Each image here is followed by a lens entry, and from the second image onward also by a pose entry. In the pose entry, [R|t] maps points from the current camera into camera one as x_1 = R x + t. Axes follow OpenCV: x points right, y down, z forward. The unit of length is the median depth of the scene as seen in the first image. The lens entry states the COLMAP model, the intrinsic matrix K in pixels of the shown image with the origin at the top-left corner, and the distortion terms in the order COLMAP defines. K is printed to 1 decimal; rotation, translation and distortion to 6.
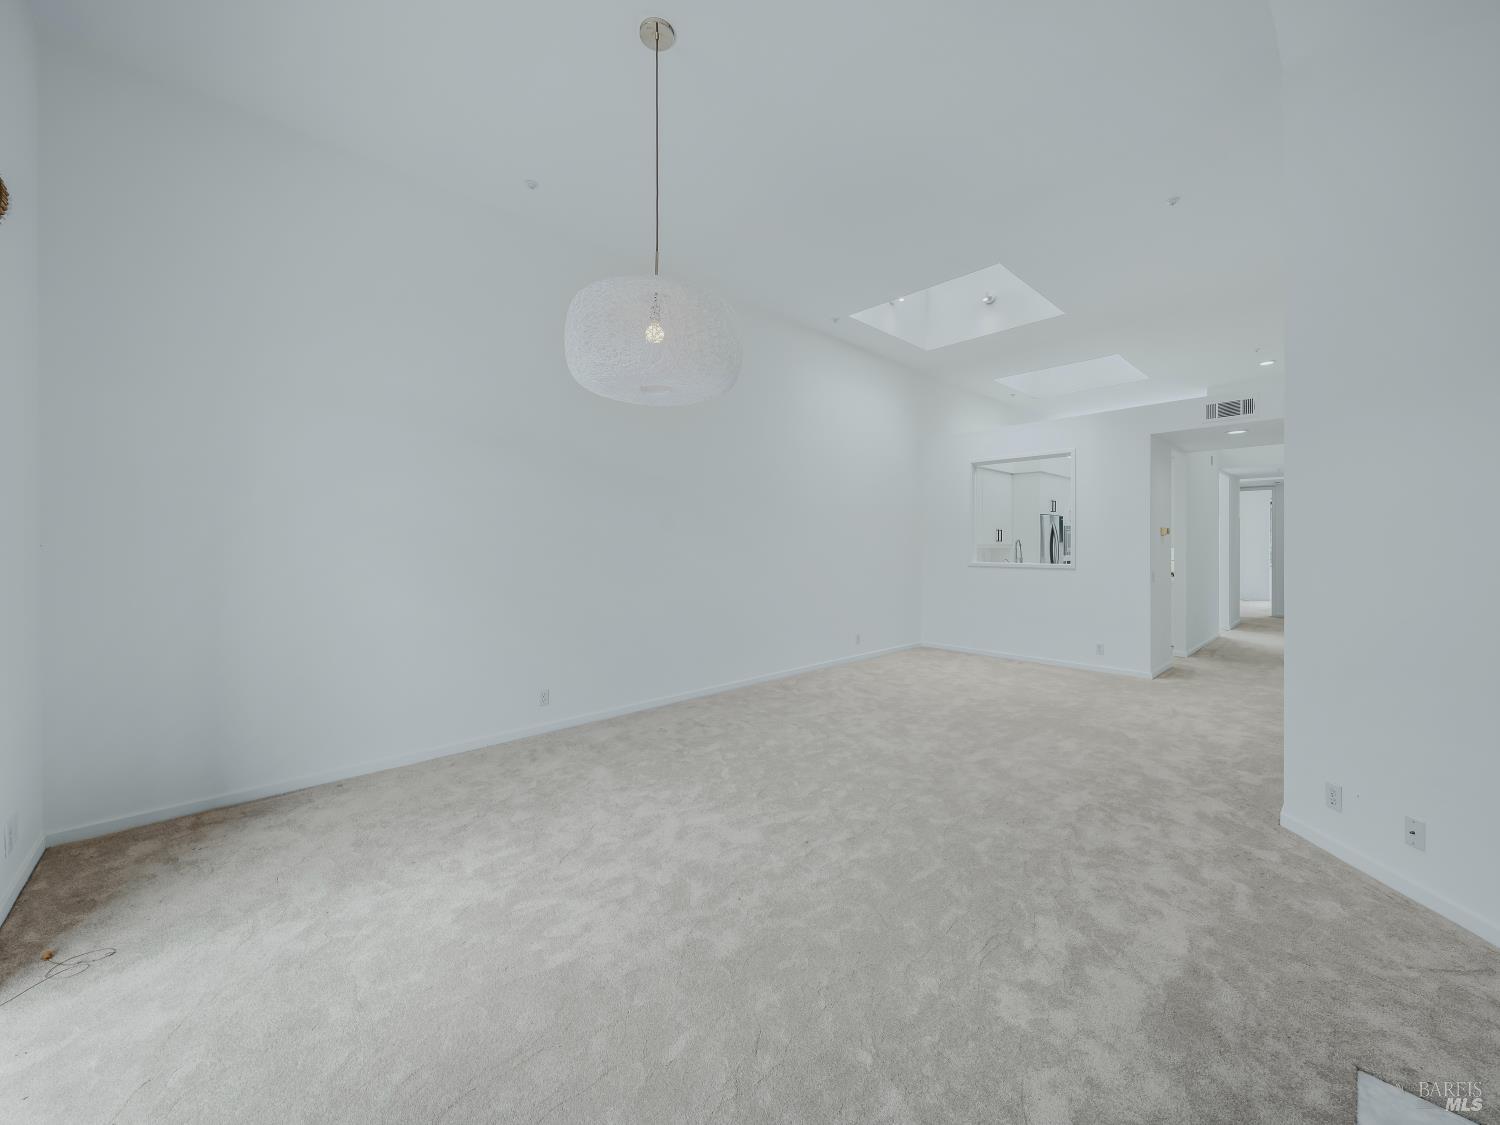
lens RADIAL K [[580.8, 0, 759.8], [0, 580.8, 551.8], [0, 0, 1]] dist [0.000368, 0.000051]
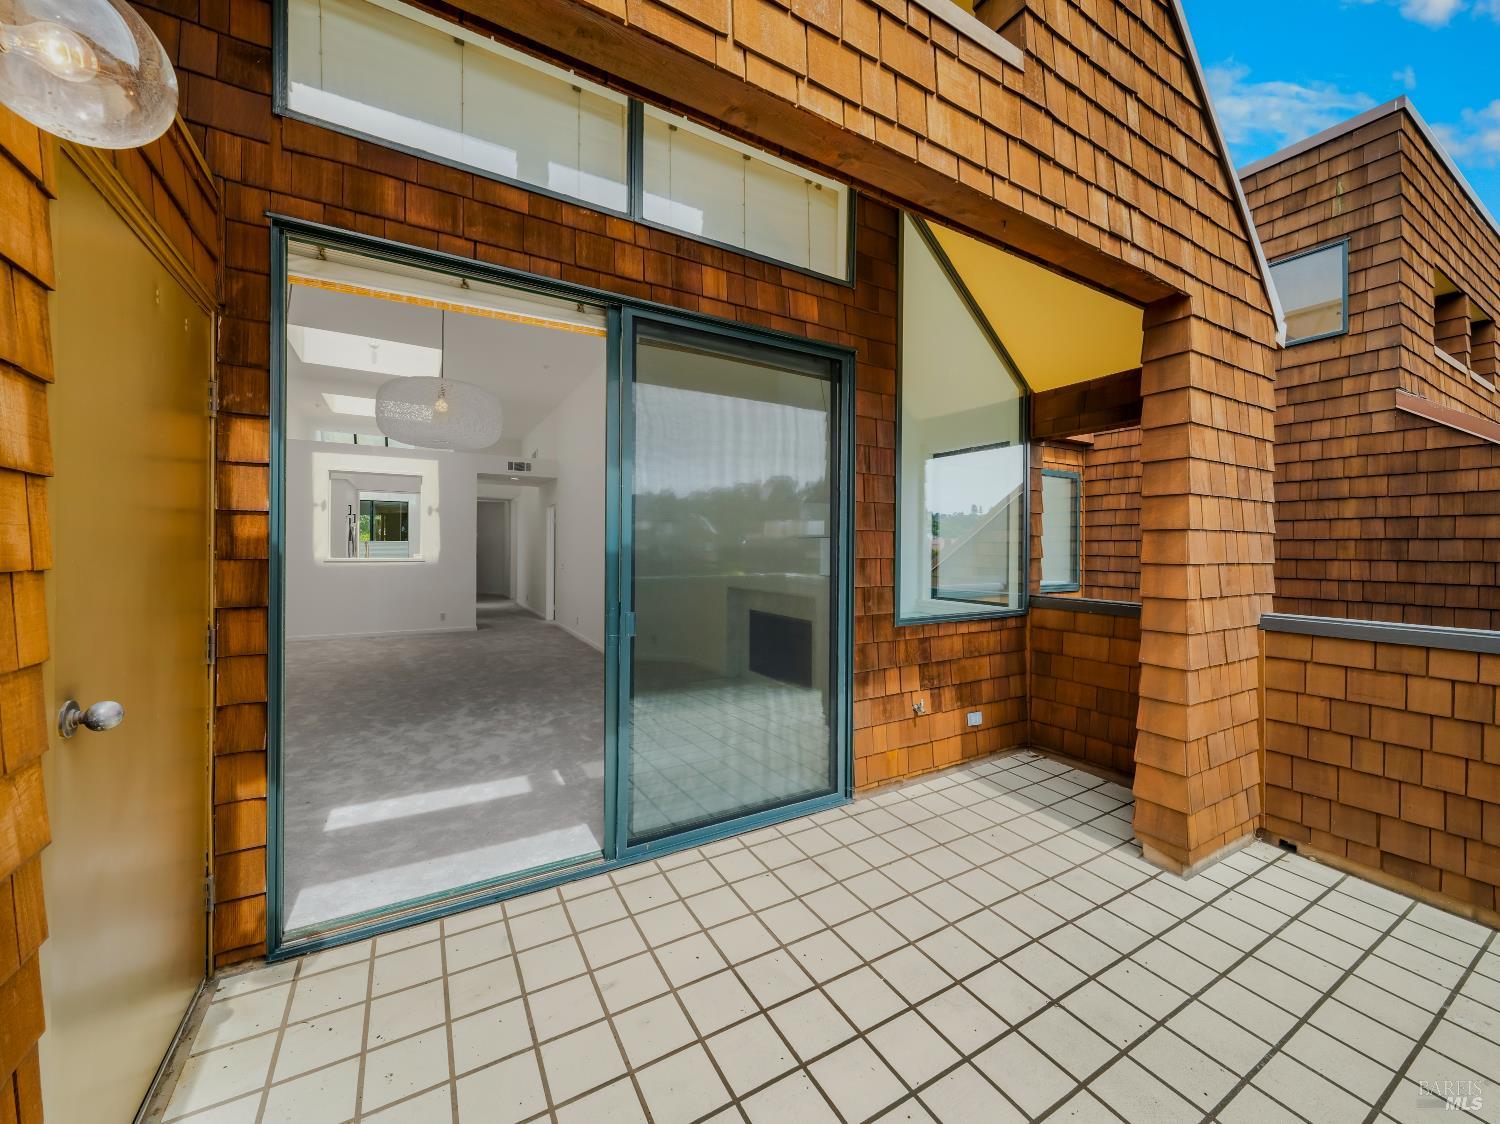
lens RADIAL K [[580.8, 0, 759.8], [0, 580.8, 551.3], [0, 0, 1]] dist [0.000368, 0.000051]
pose [[0.224040, -0.002320, 0.974577, -1.296148], [0.001478, 0.999997, 0.002041, 0.010282], [-0.974579, 0.000983, 0.224042, -0.160592]]
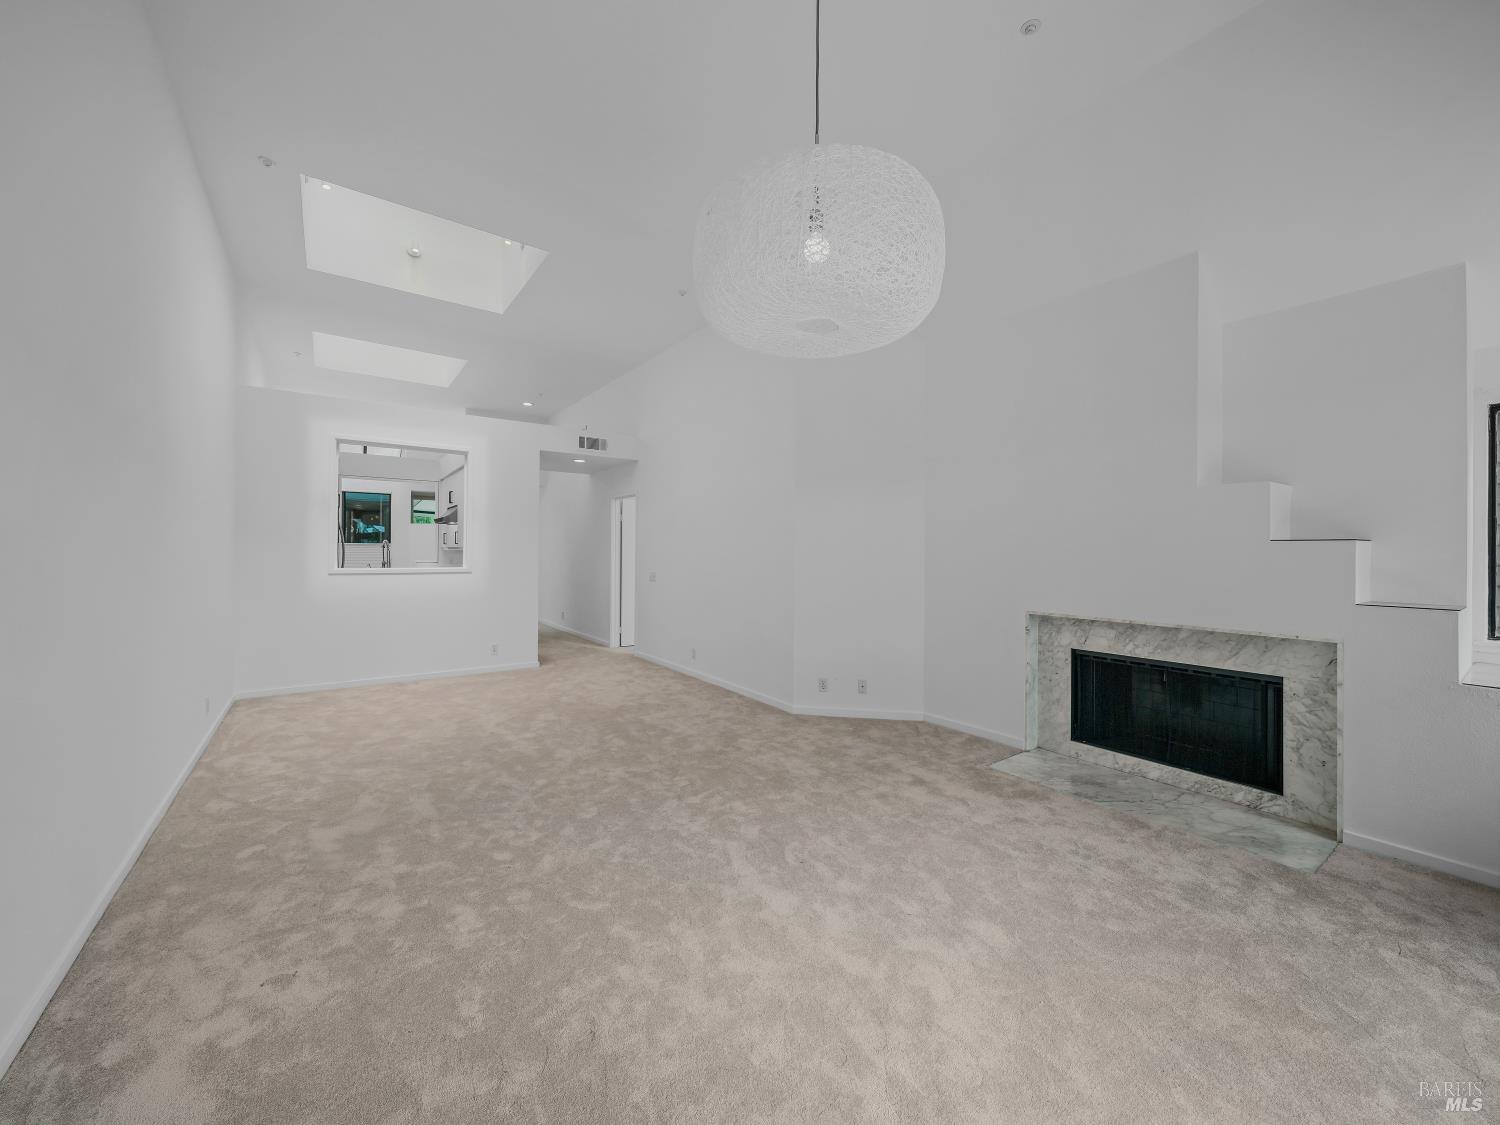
lens RADIAL K [[580.8, 0, 759.8], [0, 580.8, 551.8], [0, 0, 1]] dist [0.000368, 0.000051]
pose [[0.118227, -0.001955, 0.992985, -0.771022], [0.003486, 0.999993, 0.001554, -0.009993], [-0.992981, 0.003278, 0.118233, 0.840579]]
